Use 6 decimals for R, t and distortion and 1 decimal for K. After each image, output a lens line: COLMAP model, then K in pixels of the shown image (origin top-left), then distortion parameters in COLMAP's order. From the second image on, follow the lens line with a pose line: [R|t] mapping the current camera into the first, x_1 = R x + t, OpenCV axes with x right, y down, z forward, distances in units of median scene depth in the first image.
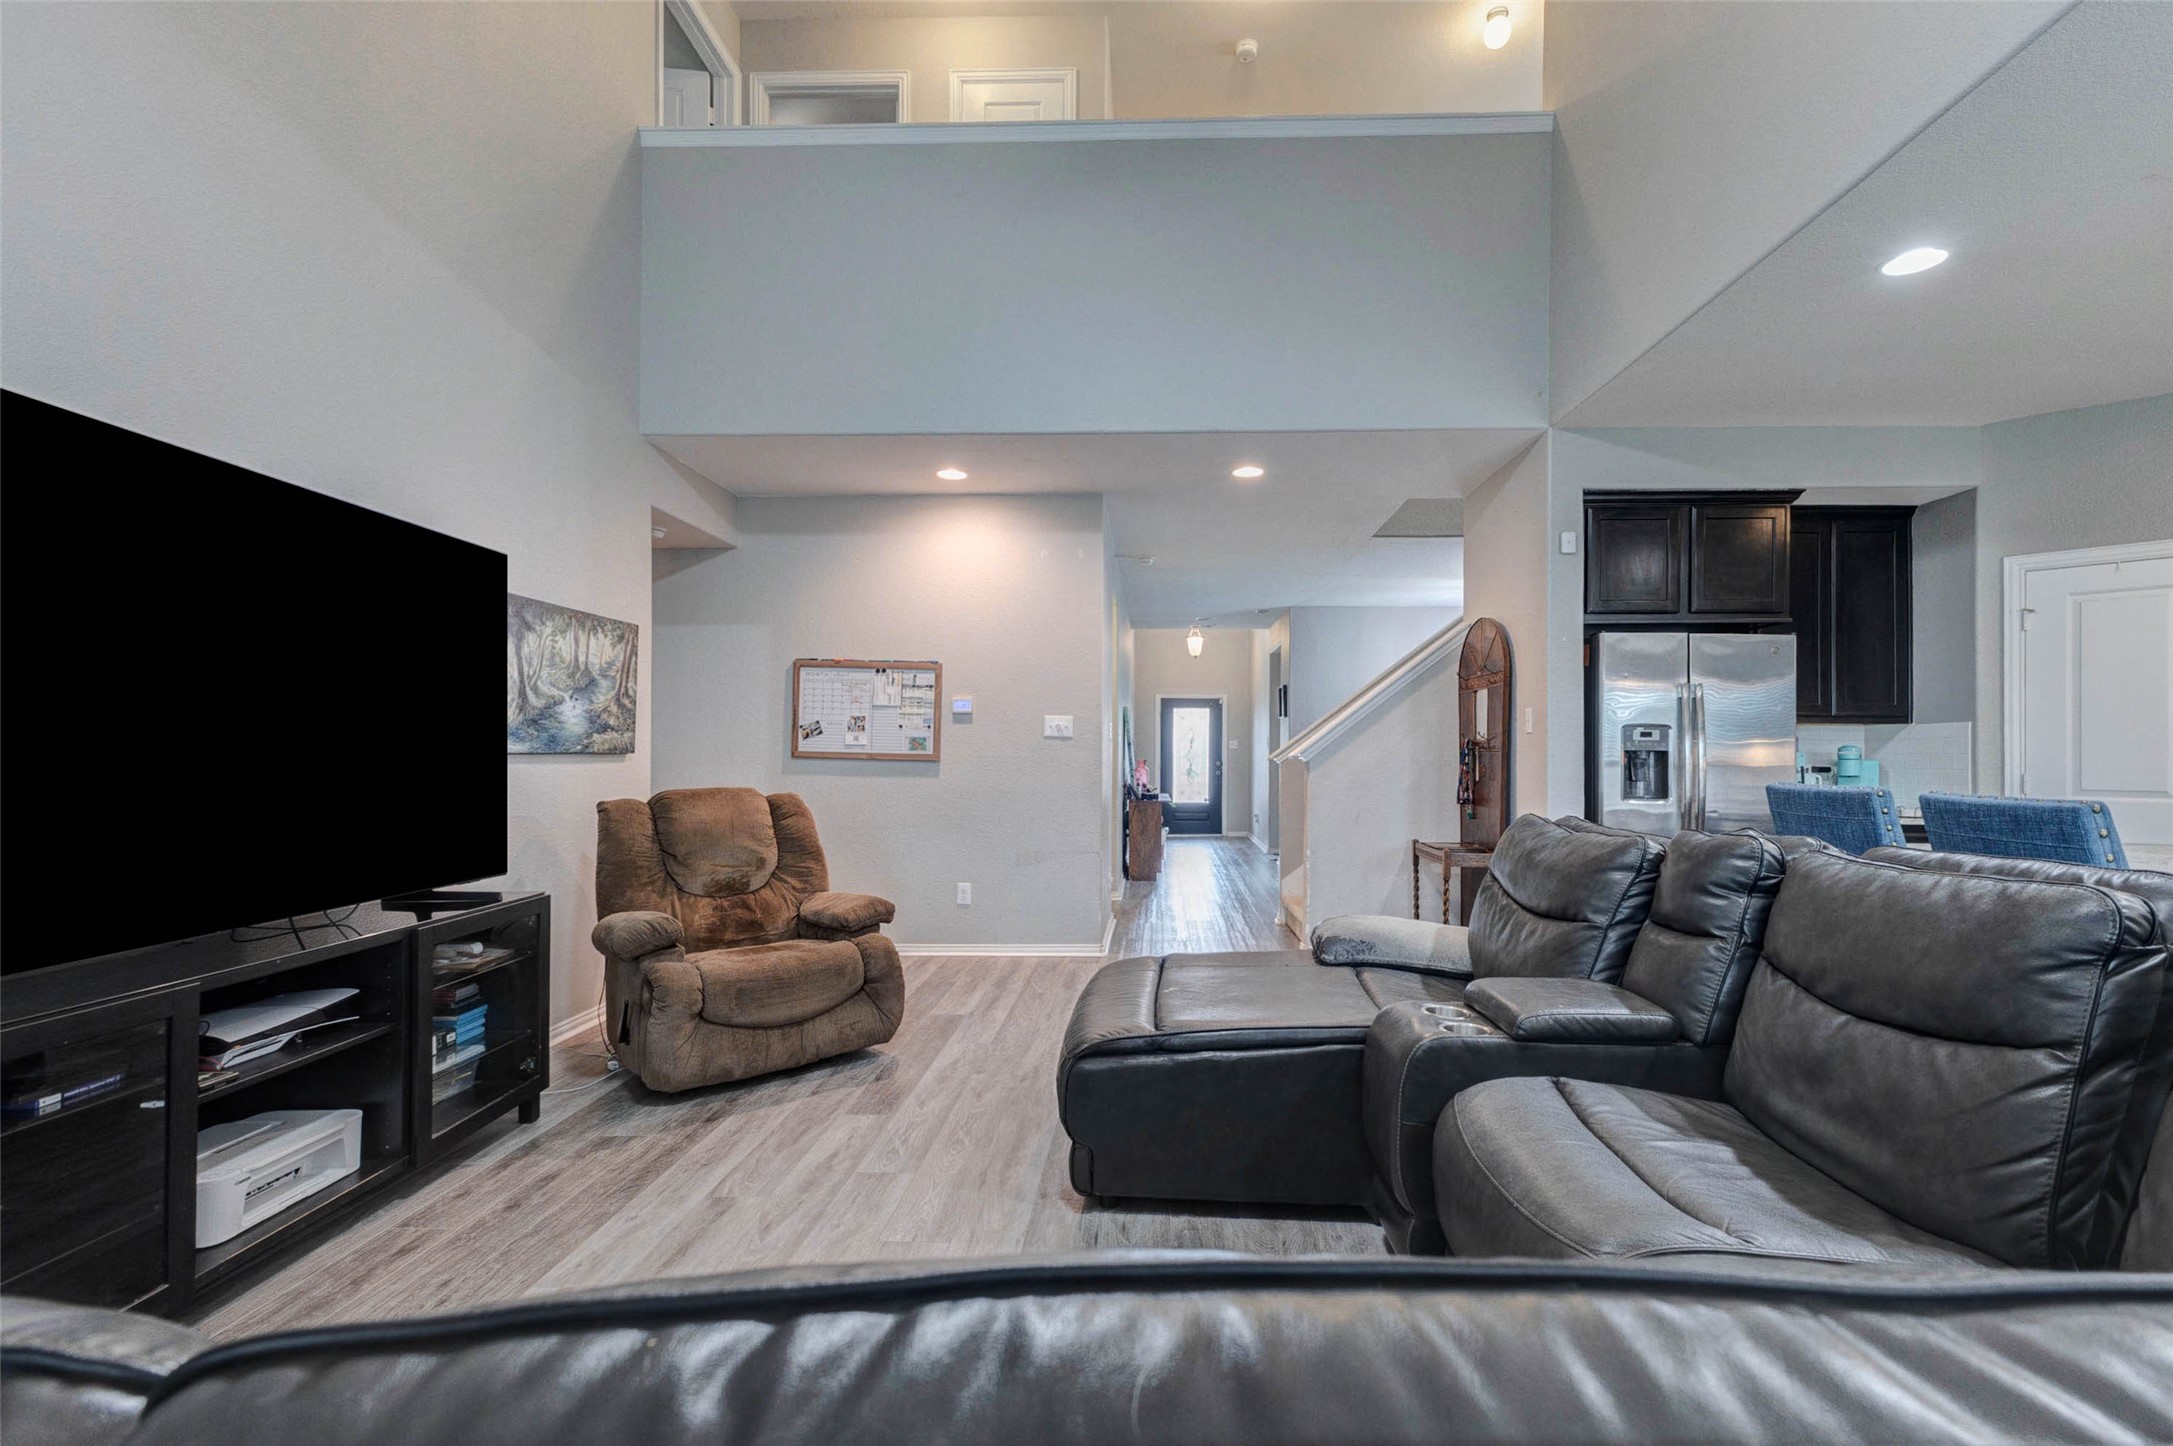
lens RADIAL K [[949.5, 0, 1112.2], [0, 949.5, 748.7], [0, 0, 1]] dist [0.008212, -0.001166]
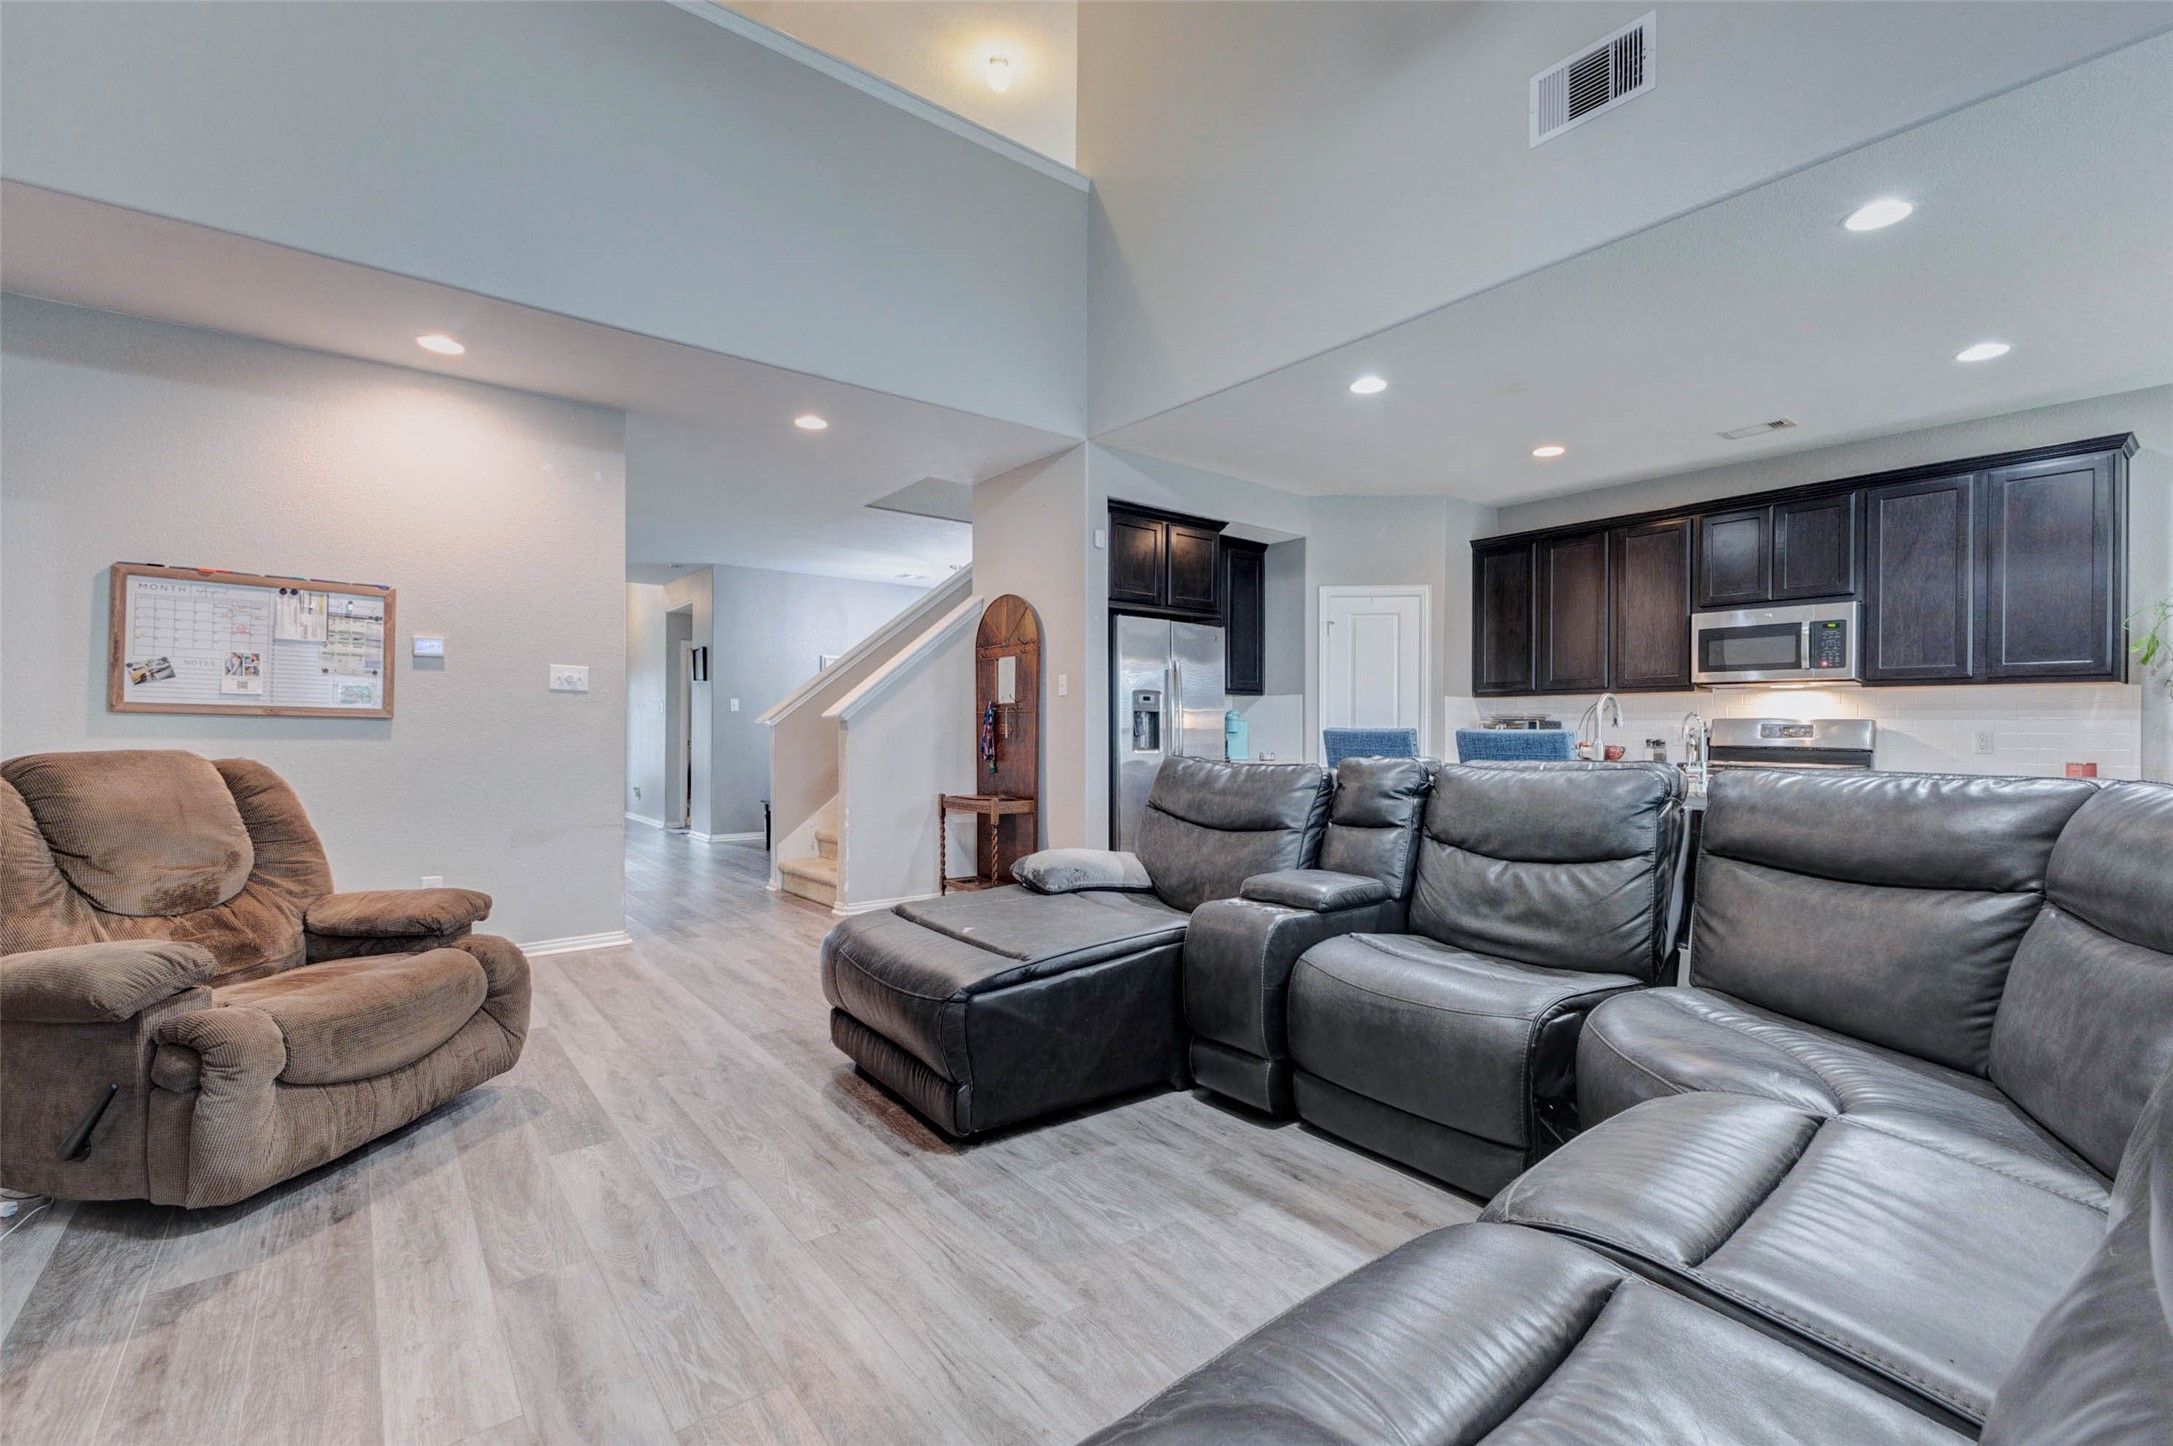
lens RADIAL K [[949.5, 0, 1081.8], [0, 949.5, 730.4], [0, 0, 1]] dist [0.008212, -0.001166]
pose [[0.768084, -0.000795, 0.640348, -0.312957], [-0.005010, 0.999961, 0.007250, 0.018334], [-0.640329, -0.008777, 0.768050, 0.083722]]
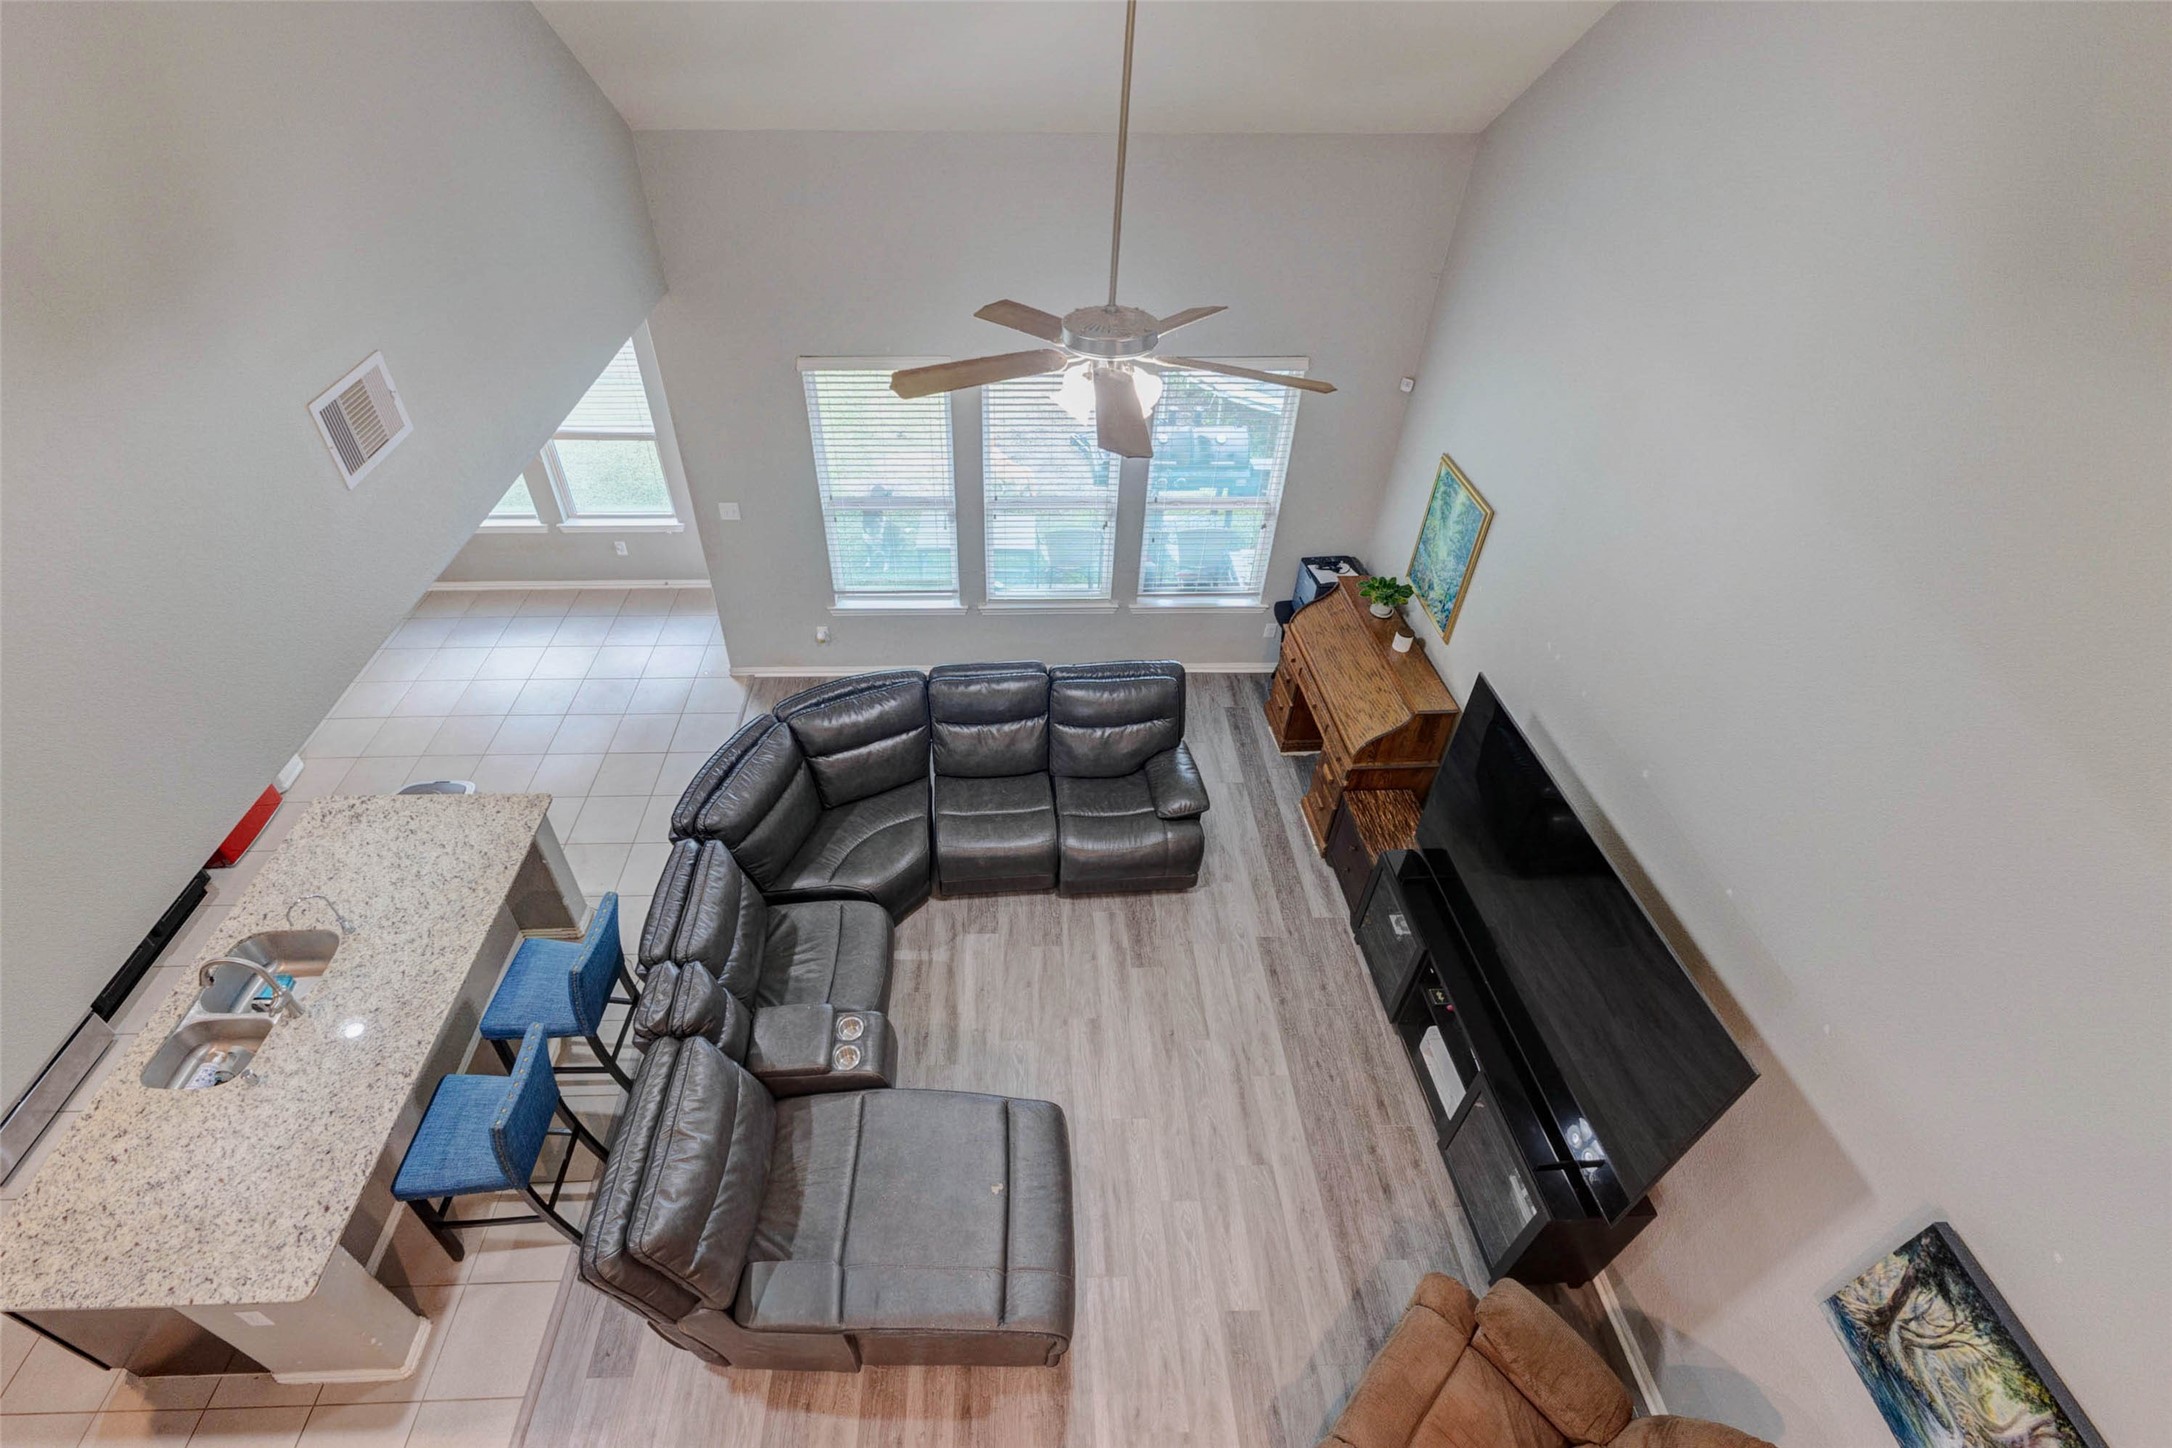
lens RADIAL K [[949.0, 0, 1031.5], [0, 949.0, 716.2], [0, 0, 1]] dist [0.008212, -0.001166]
pose [[-0.997652, 0.030837, -0.061158, 0.047235], [-0.016017, 0.763116, 0.646063, -0.705726], [0.066593, 0.645525, -0.760830, 0.994092]]
